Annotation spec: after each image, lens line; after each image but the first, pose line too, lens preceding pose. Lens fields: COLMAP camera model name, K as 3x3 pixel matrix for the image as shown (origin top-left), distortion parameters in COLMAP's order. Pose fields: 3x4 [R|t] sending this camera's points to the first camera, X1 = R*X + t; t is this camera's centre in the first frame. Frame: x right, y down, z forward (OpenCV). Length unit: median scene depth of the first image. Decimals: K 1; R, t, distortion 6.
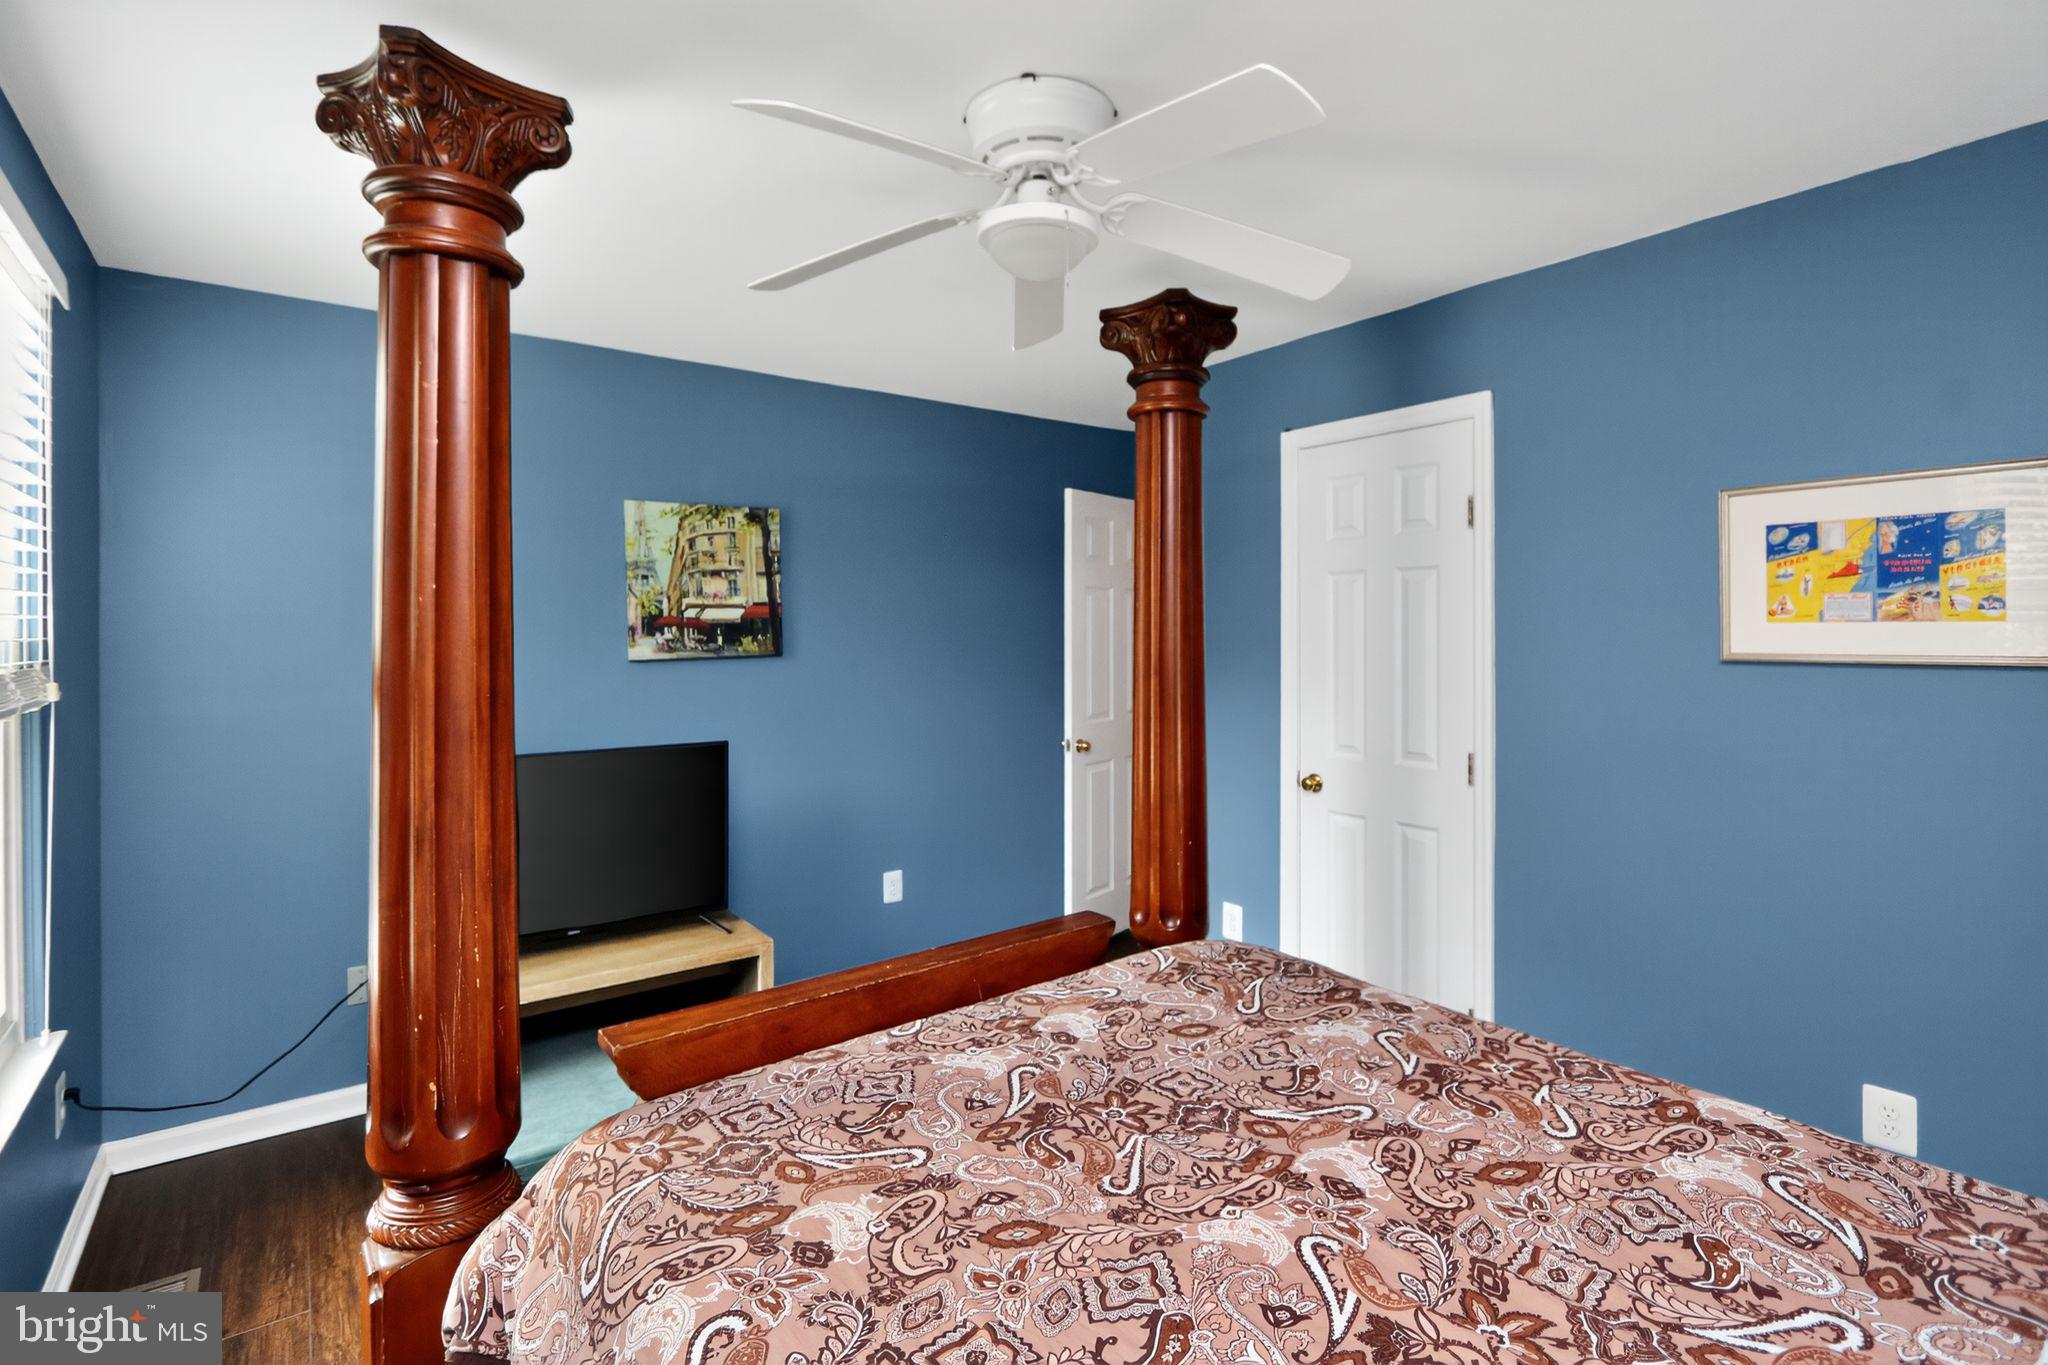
lens RADIAL K [[960.5, 0, 1021.2], [0, 960.5, 624.0], [0, 0, 1]] dist [-0.015441, 0.000608]
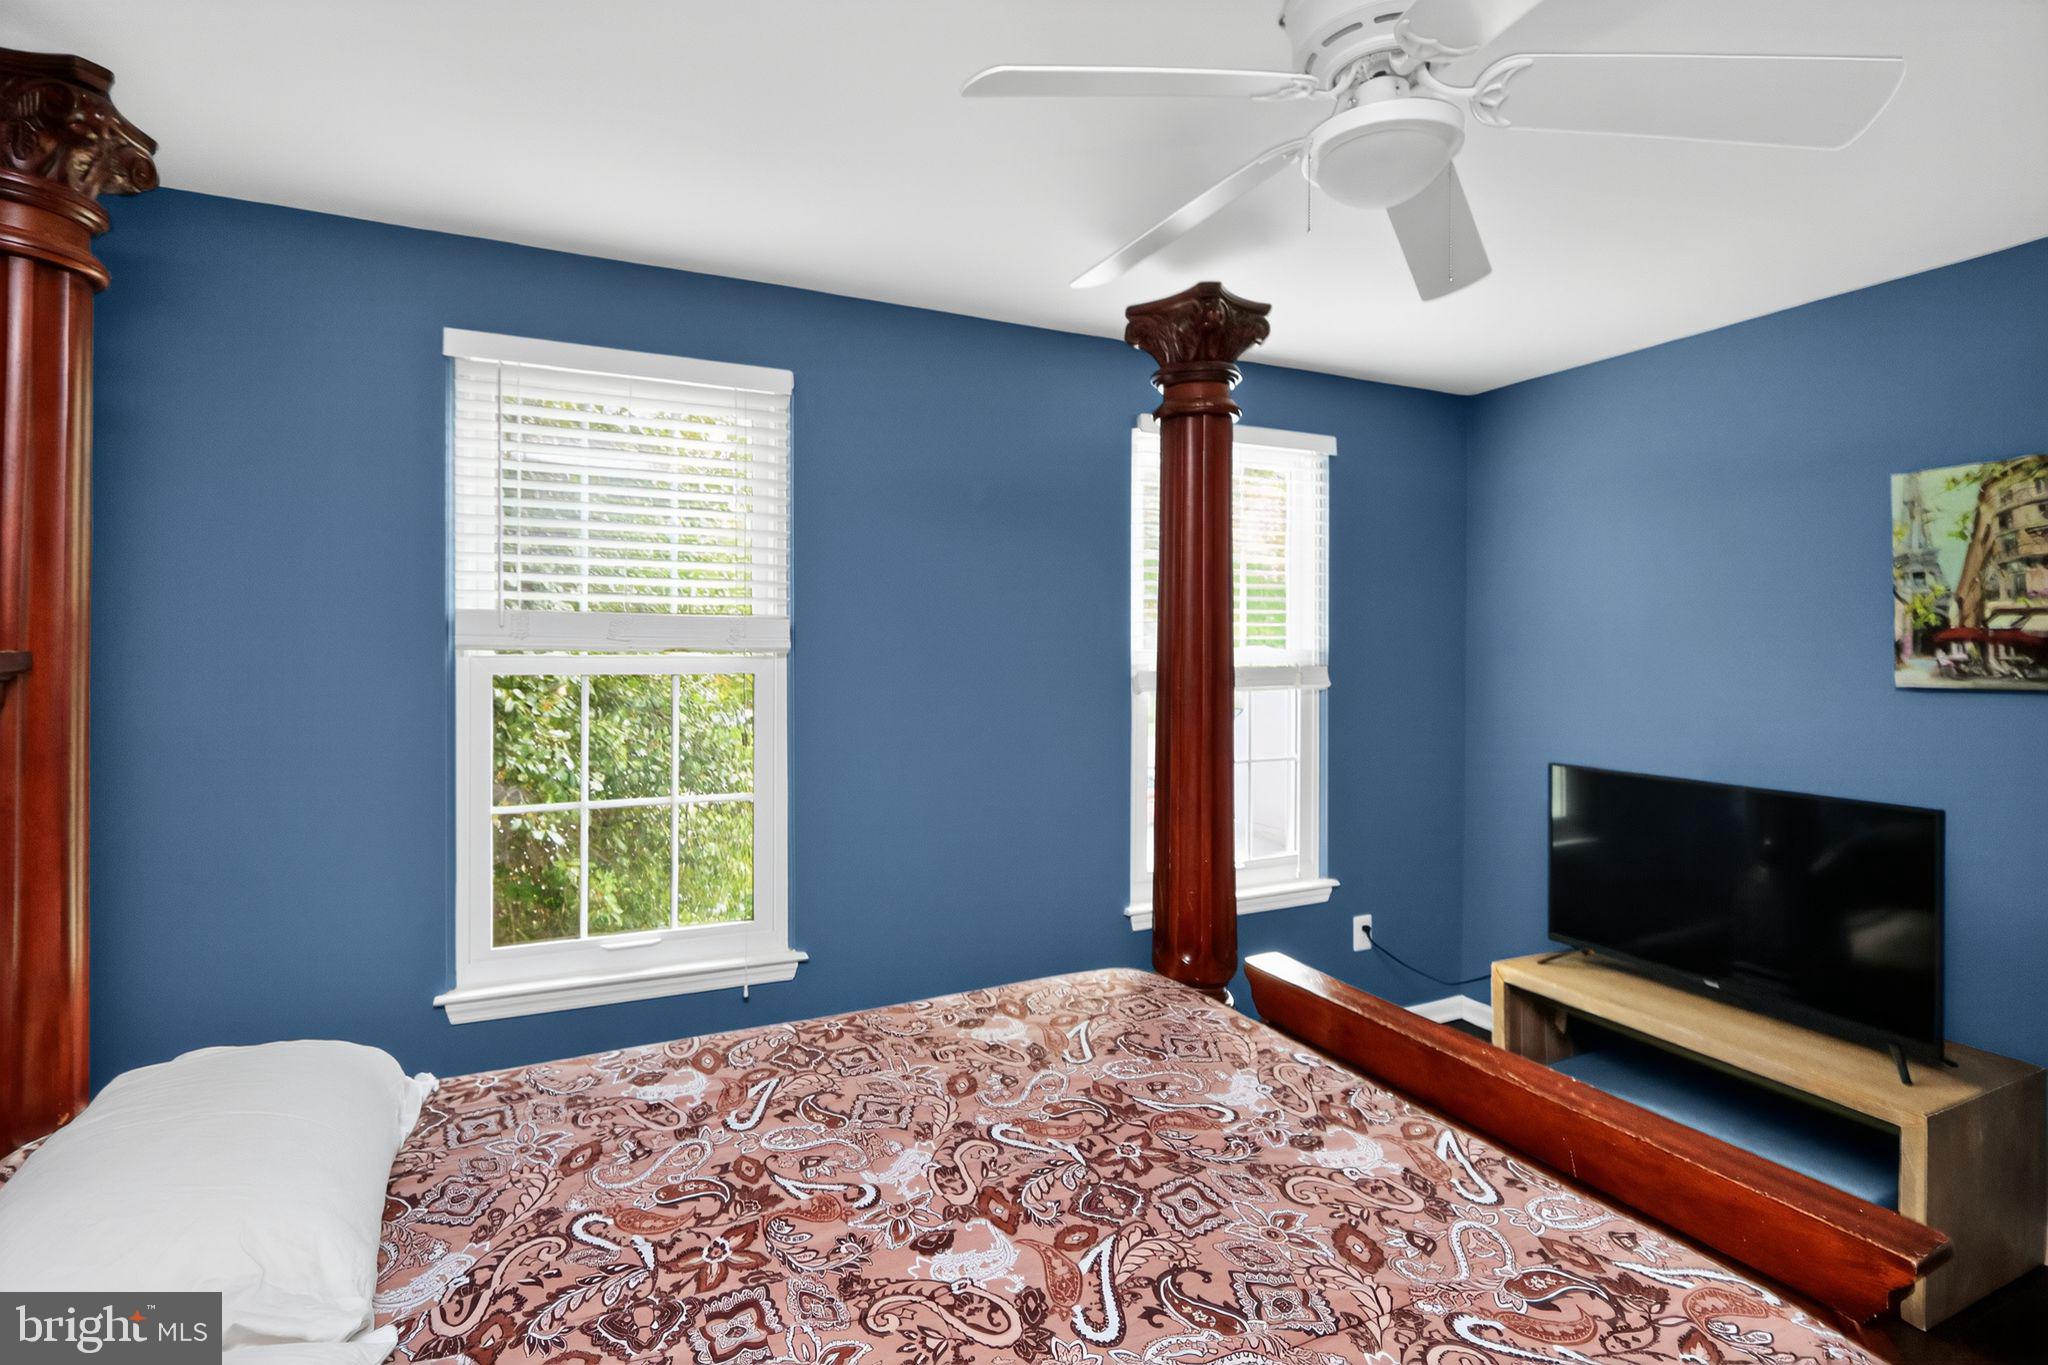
lens RADIAL K [[960.5, 0, 1019.6], [0, 960.5, 644.7], [0, 0, 1]] dist [-0.015441, 0.000608]
pose [[-0.210881, 0.004313, -0.977502, 0.464119], [0.004450, 0.999984, 0.003453, -0.000937], [0.977502, -0.003621, -0.210897, 0.479544]]
